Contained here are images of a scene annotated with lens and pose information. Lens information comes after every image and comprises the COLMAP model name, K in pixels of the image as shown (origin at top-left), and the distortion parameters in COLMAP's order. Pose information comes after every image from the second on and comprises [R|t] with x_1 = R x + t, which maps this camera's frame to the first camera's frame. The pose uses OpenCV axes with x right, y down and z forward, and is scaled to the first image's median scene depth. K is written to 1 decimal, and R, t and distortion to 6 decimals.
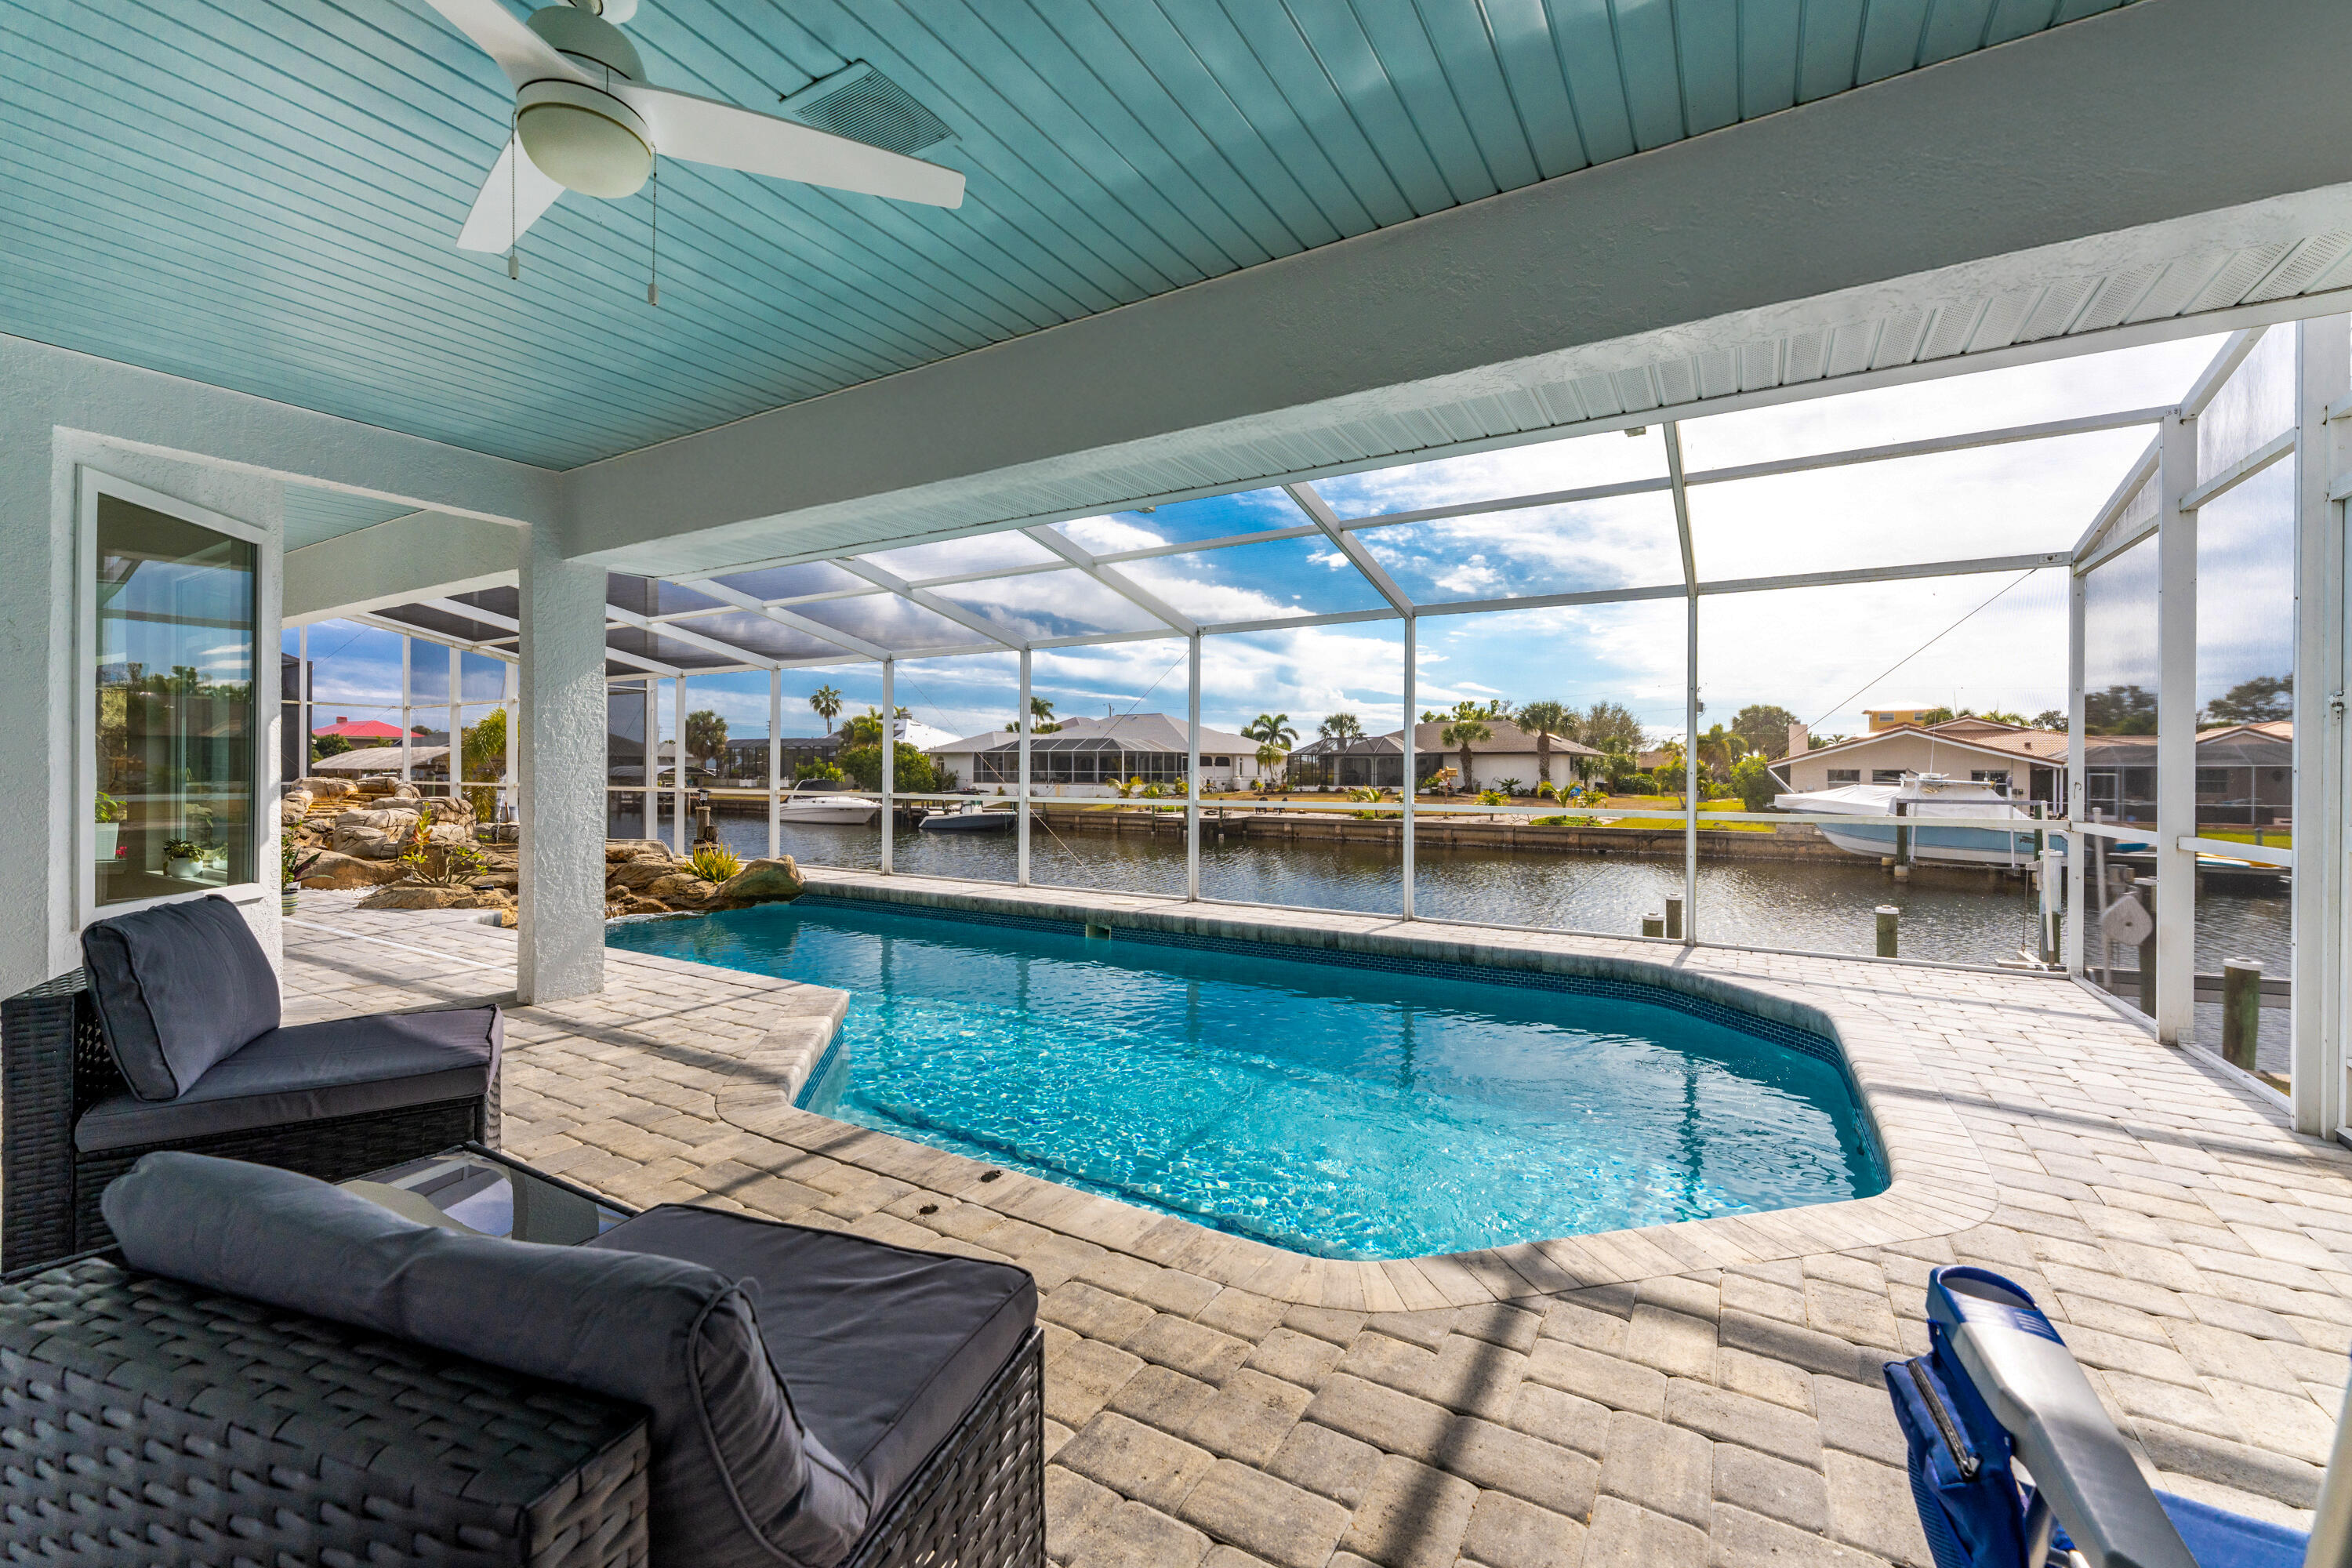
lens RADIAL K [[949.7, 0, 1169.4], [0, 949.7, 770.6], [0, 0, 1]] dist [-0.014178, -0.000982]
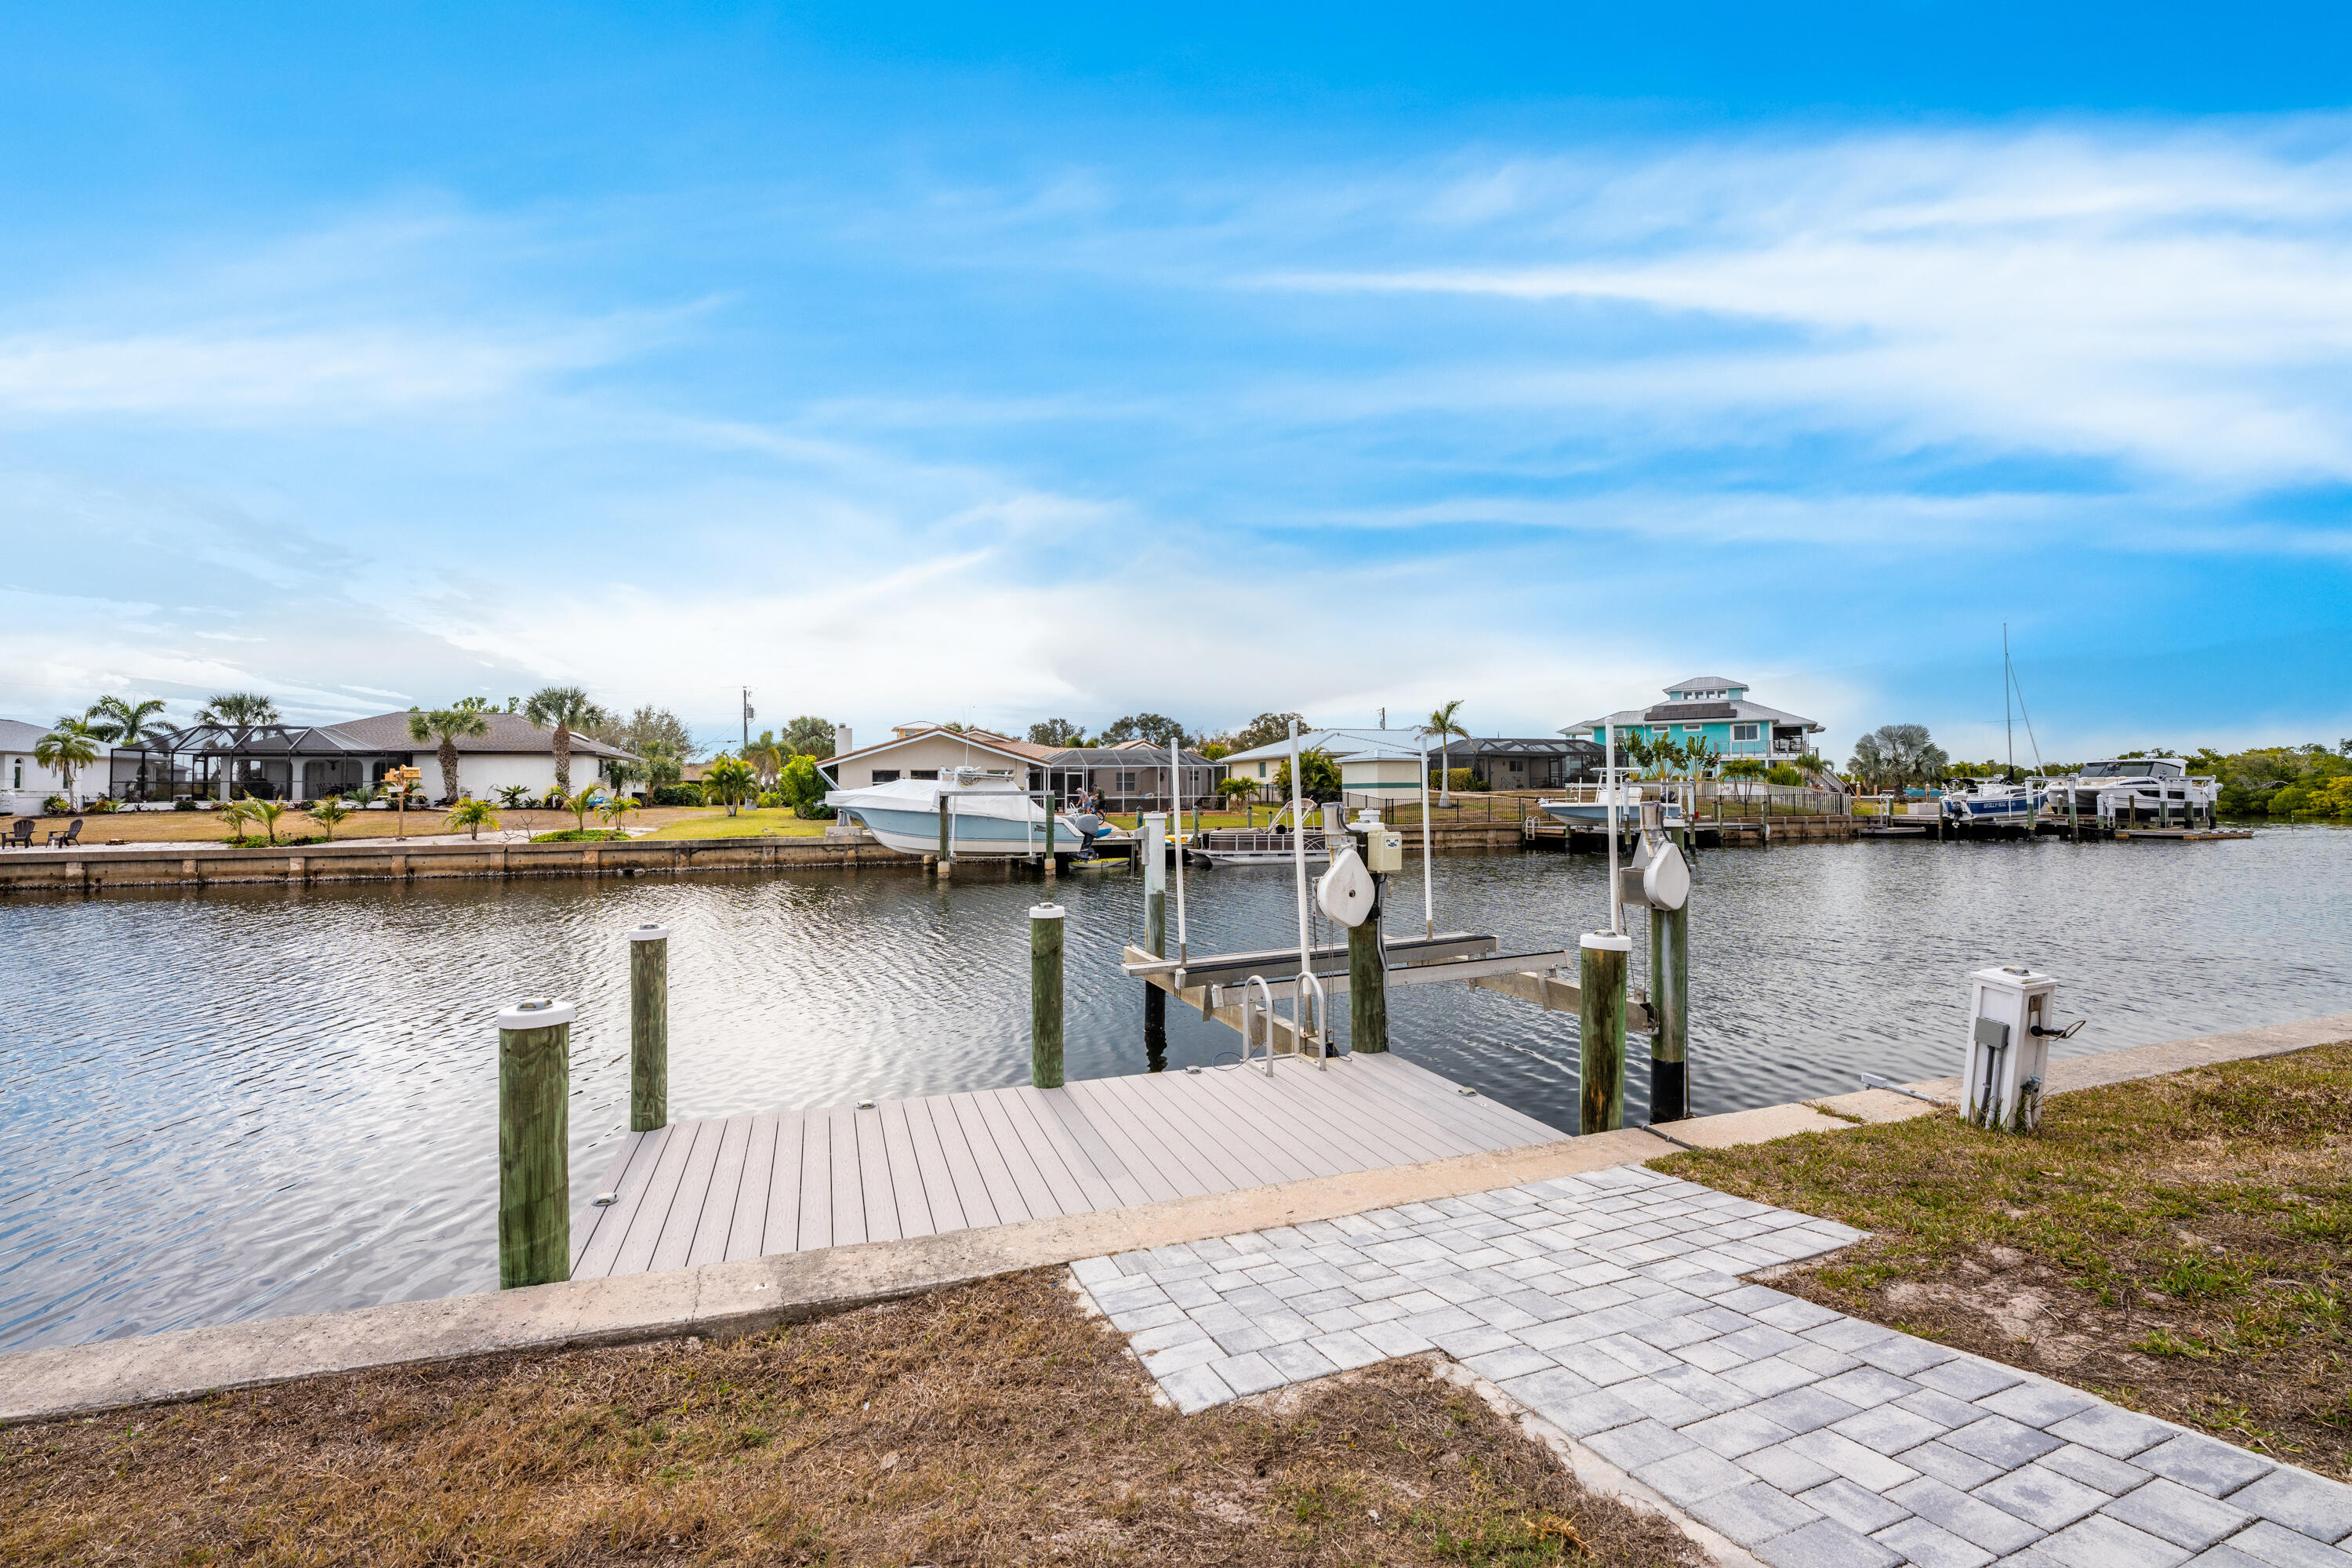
lens RADIAL K [[949.7, 0, 1143.1], [0, 949.7, 762.5], [0, 0, 1]] dist [-0.014178, -0.000982]
pose [[0.620670, 0.013660, 0.783953, 0.077087], [0.009844, 0.999634, -0.025212, 0.014018], [-0.784010, 0.023366, 0.620308, 0.128143]]
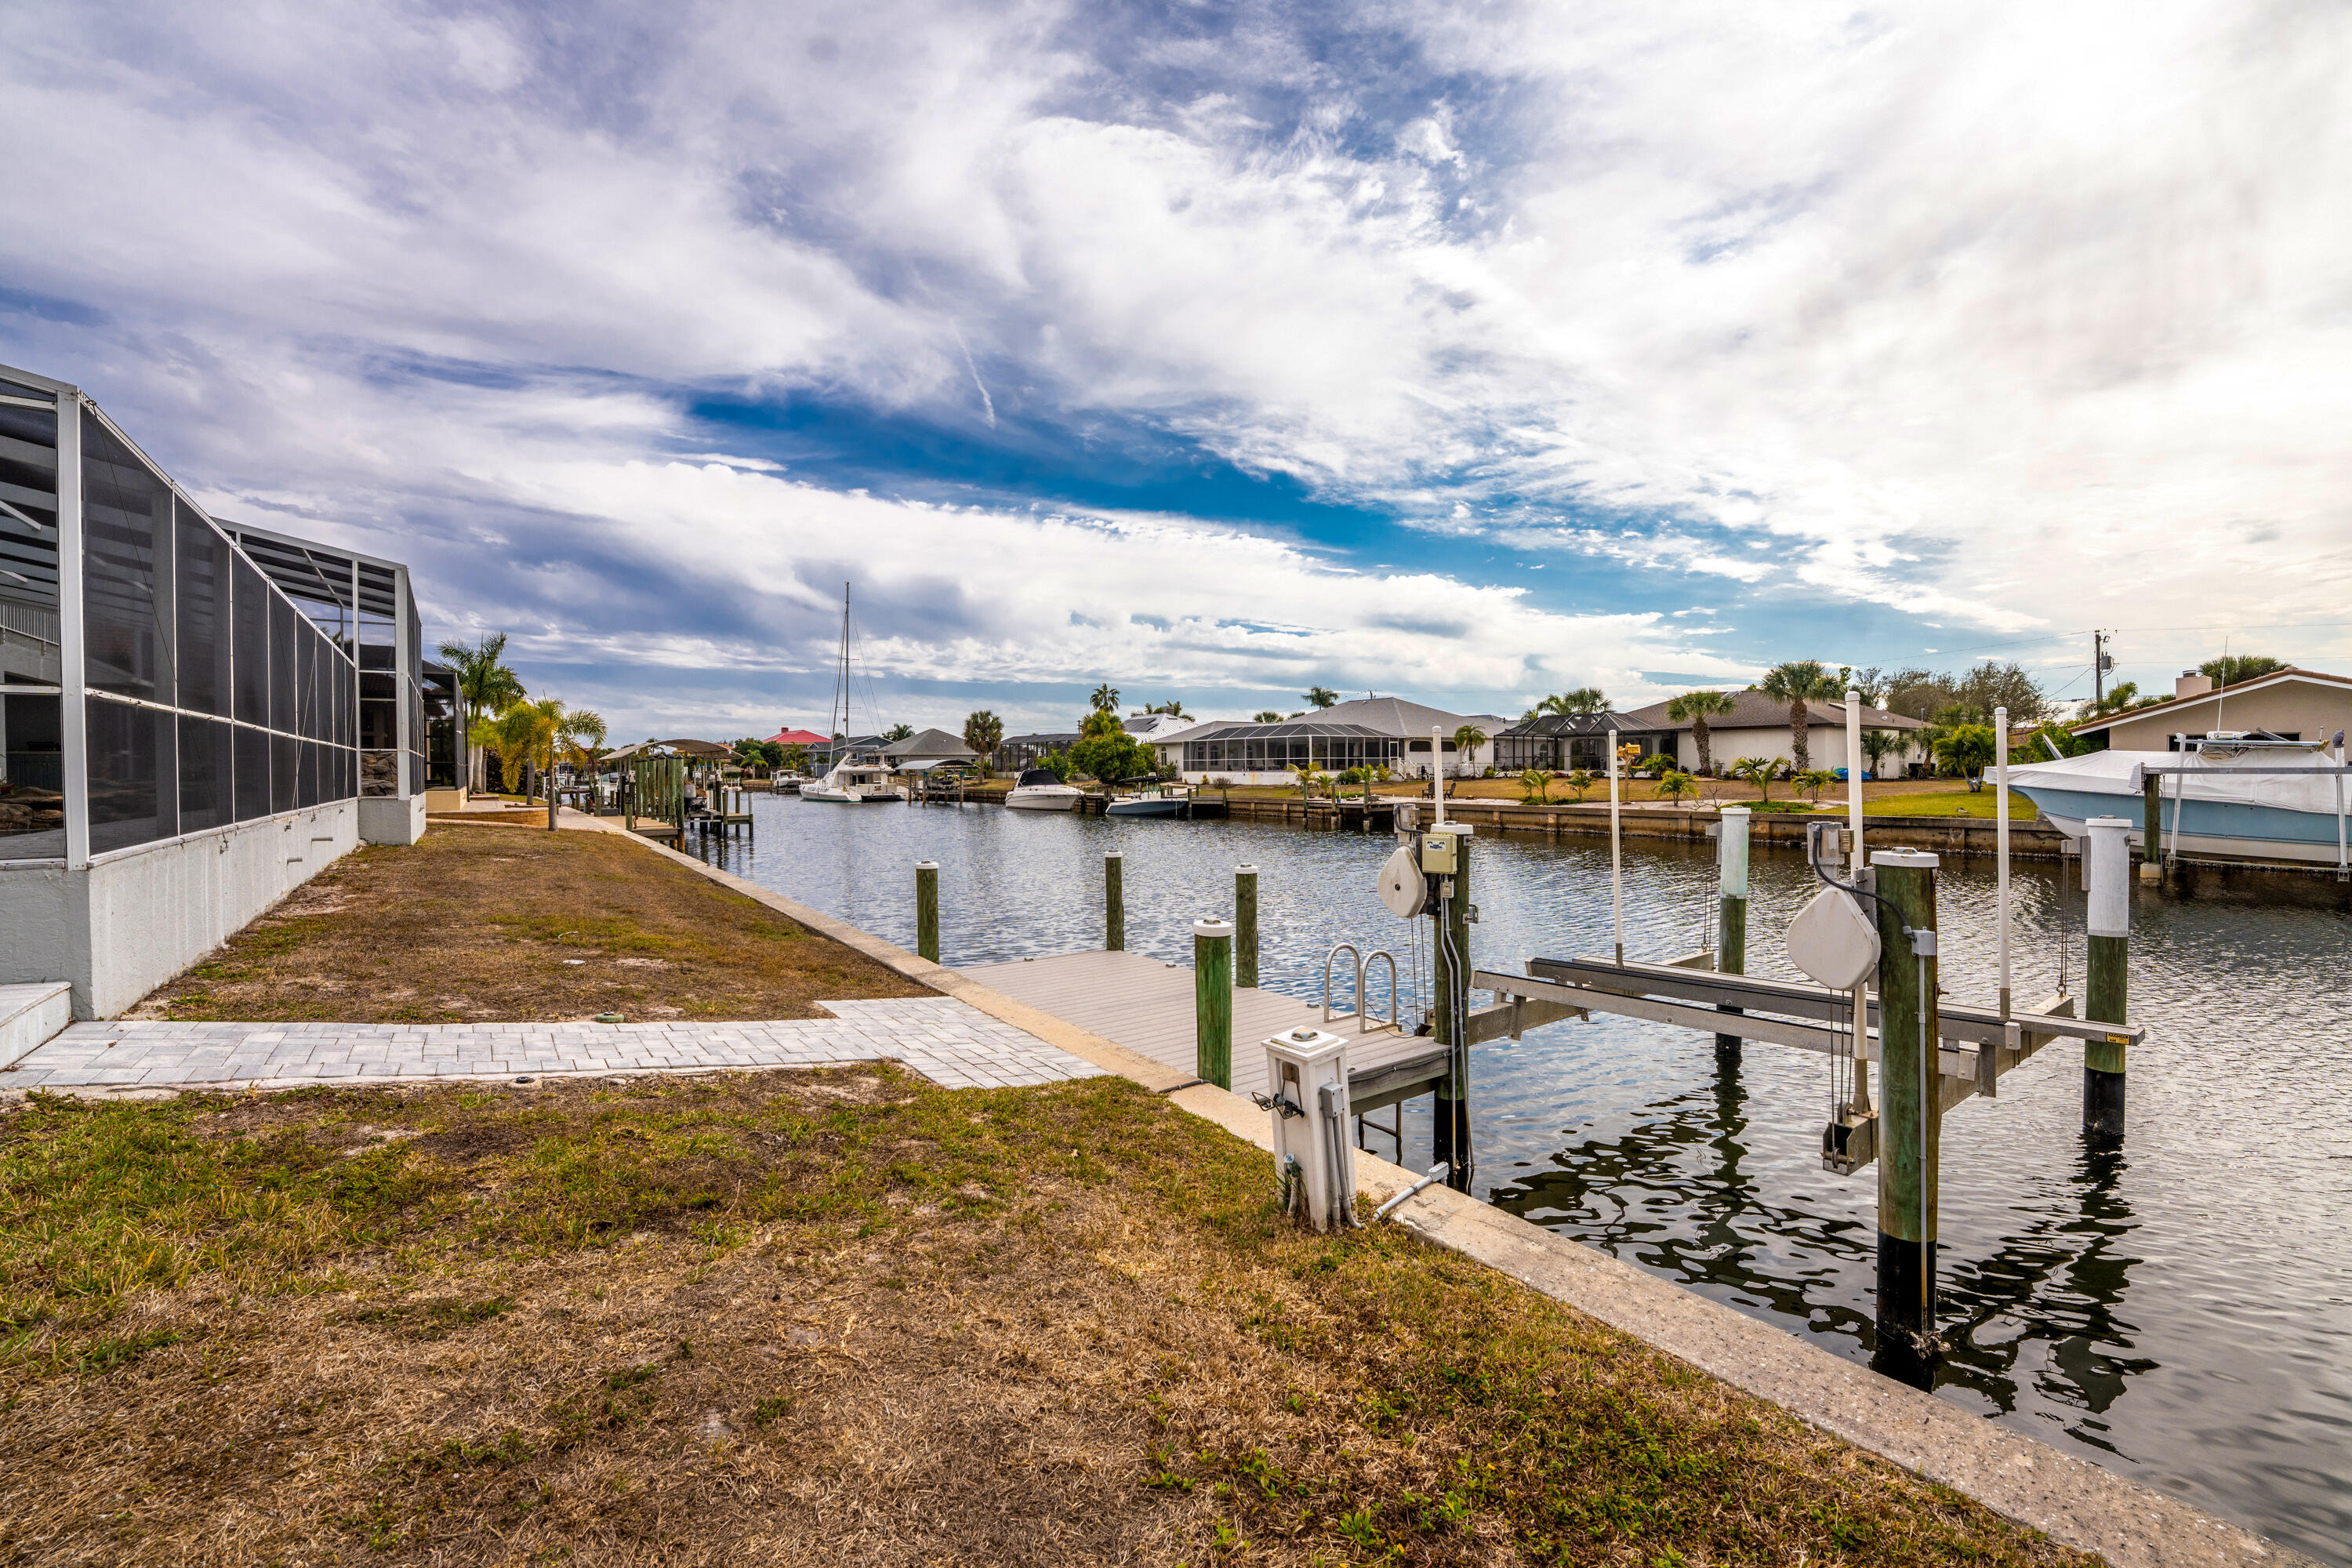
lens RADIAL K [[949.7, 0, 1183.4], [0, 949.7, 782.0], [0, 0, 1]] dist [-0.014178, -0.000982]
pose [[0.930685, -0.006811, -0.365759, 0.199540], [0.012570, 0.999832, 0.013367, 0.012240], [0.365606, -0.017038, 0.930614, 0.057184]]
